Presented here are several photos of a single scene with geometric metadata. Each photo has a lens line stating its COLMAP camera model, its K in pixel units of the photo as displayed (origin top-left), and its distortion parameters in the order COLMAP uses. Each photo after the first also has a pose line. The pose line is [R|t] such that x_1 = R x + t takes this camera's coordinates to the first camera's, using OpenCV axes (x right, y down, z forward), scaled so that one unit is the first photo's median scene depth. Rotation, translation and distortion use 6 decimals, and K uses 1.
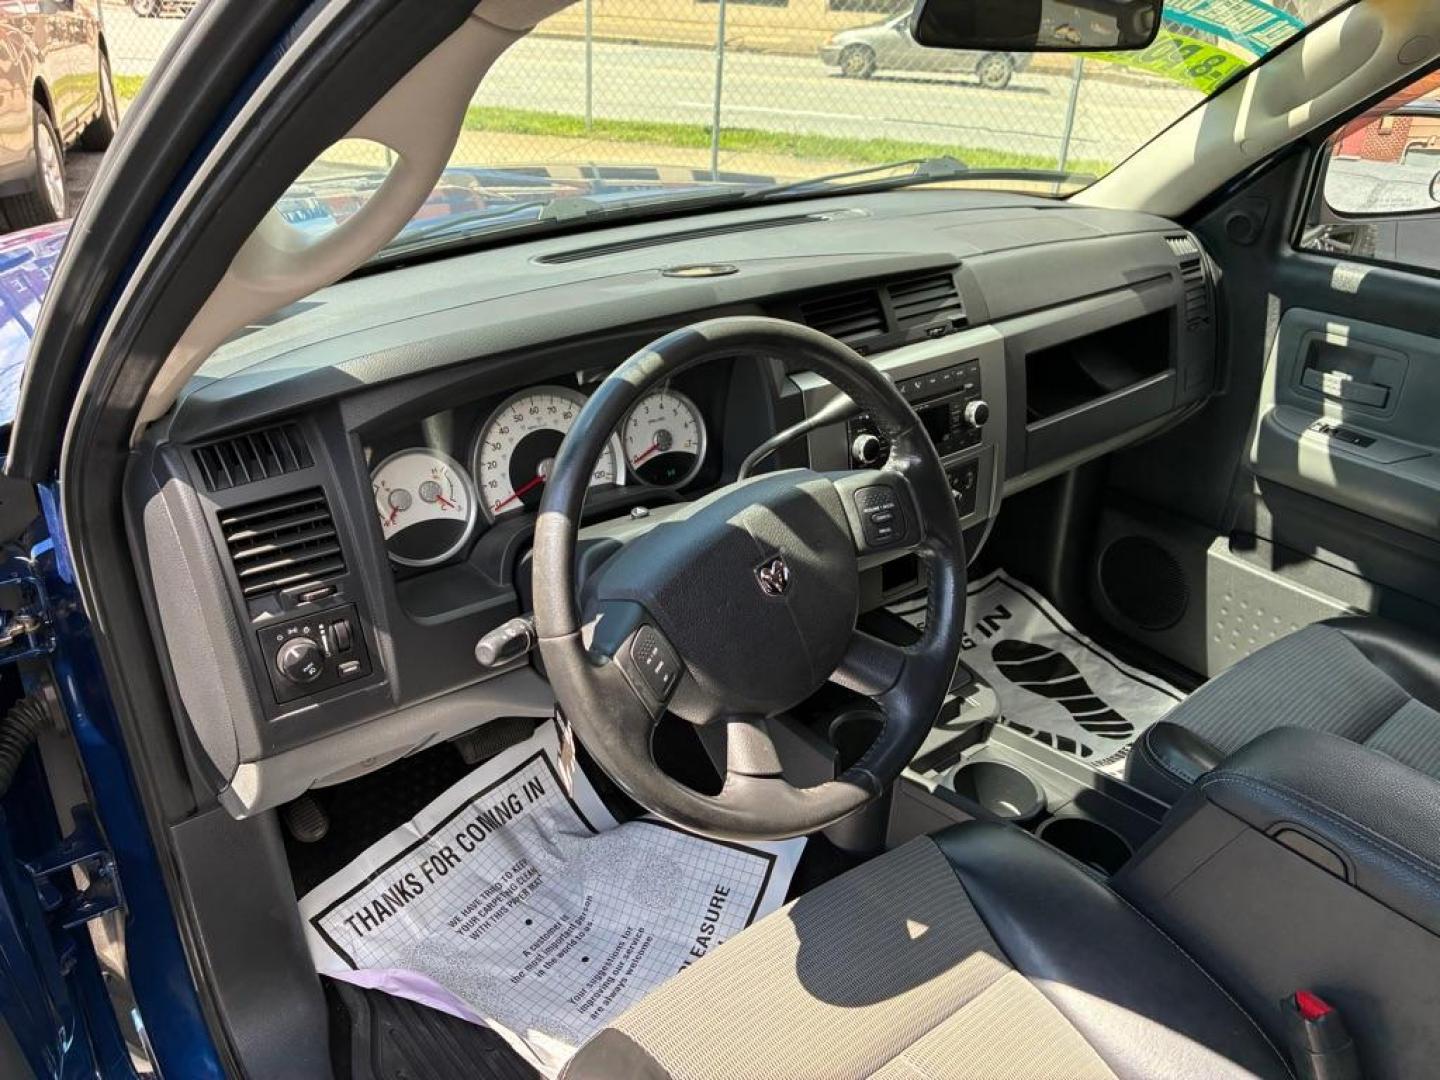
lens RADIAL K [[1075.0, 0, 713.9], [0, 1075.0, 543.9], [0, 0, 1]] dist [0.068799, -0.099244]
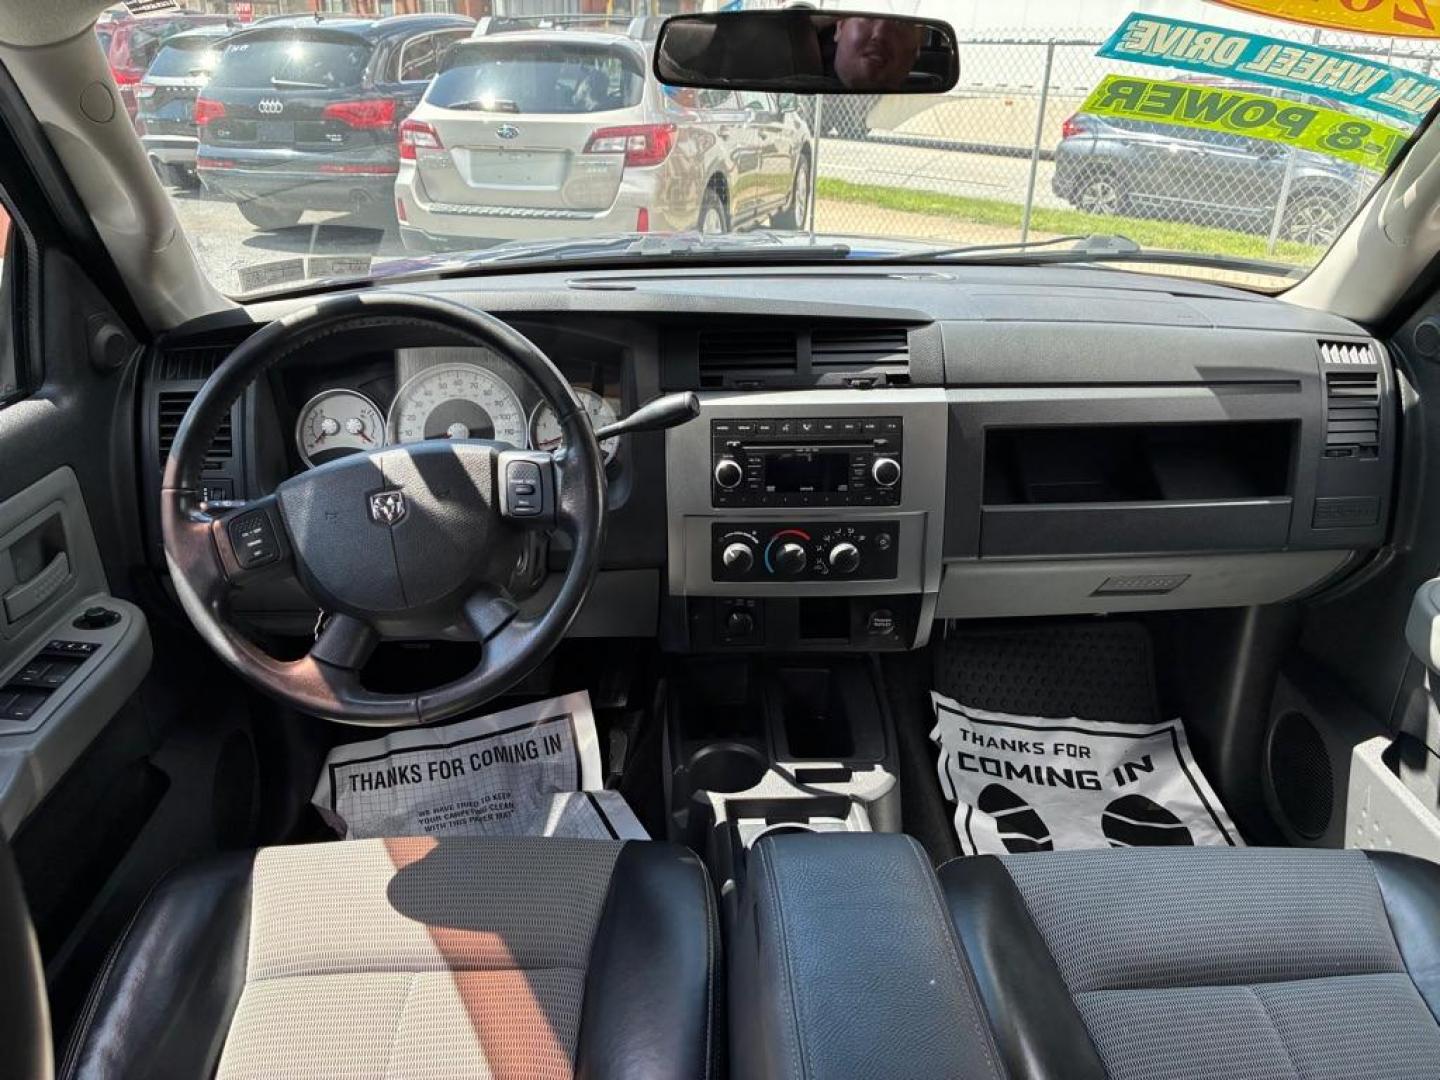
lens RADIAL K [[1081.3, 0, 720.0], [0, 1081.3, 540.0], [0, 0, 1]] dist [0.026386, 0.004245]
pose [[0.816989, 0.211687, -0.536393, 0.581463], [-0.260759, 0.965268, -0.016225, -0.007163], [0.514328, 0.153125, 0.843813, 0.109144]]
